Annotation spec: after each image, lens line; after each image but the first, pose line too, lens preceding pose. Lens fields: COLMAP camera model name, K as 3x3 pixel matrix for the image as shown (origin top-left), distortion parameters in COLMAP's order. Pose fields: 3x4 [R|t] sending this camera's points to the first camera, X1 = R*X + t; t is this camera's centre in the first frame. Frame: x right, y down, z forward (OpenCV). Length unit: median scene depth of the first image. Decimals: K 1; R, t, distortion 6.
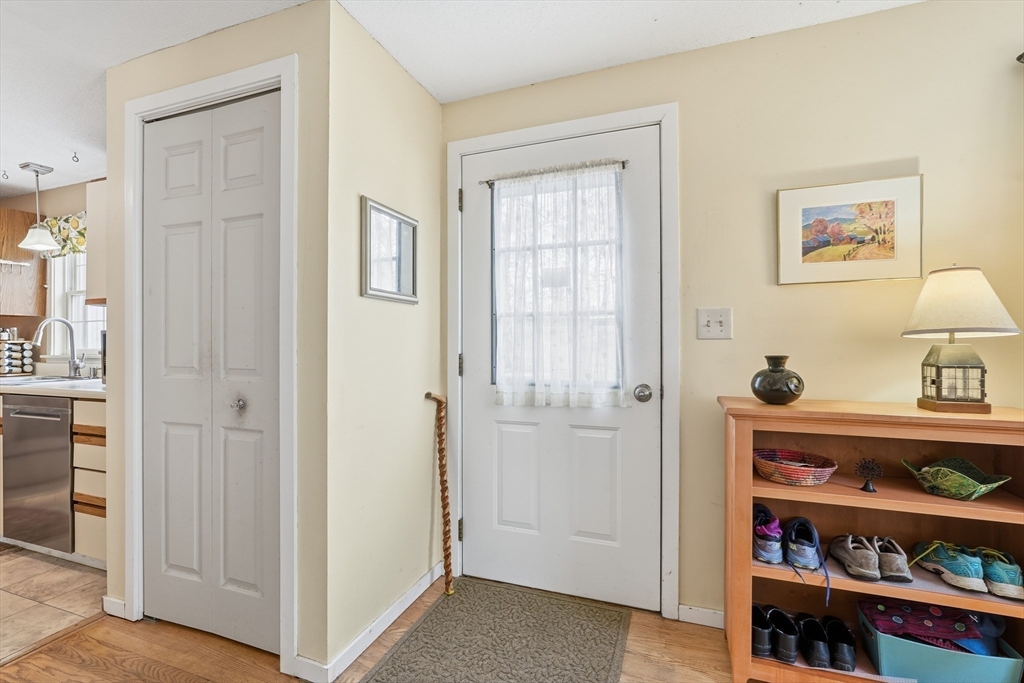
lens RADIAL K [[453.9, 0, 510.3], [0, 453.9, 338.8], [0, 0, 1]] dist [-0.011404, 0.005243]
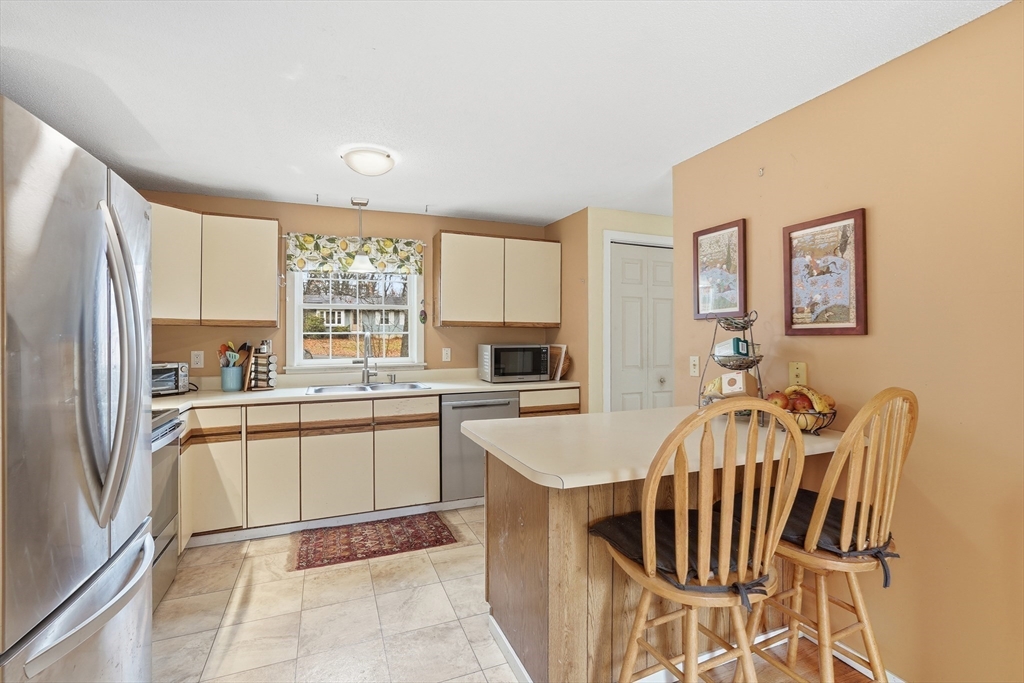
lens RADIAL K [[453.9, 0, 516.8], [0, 453.9, 341.3], [0, 0, 1]] dist [-0.011404, 0.005243]
pose [[0.726150, -0.000670, 0.687536, -2.257142], [-0.006489, 0.999948, 0.007828, -0.055667], [-0.687505, -0.010146, 0.726108, -0.134345]]
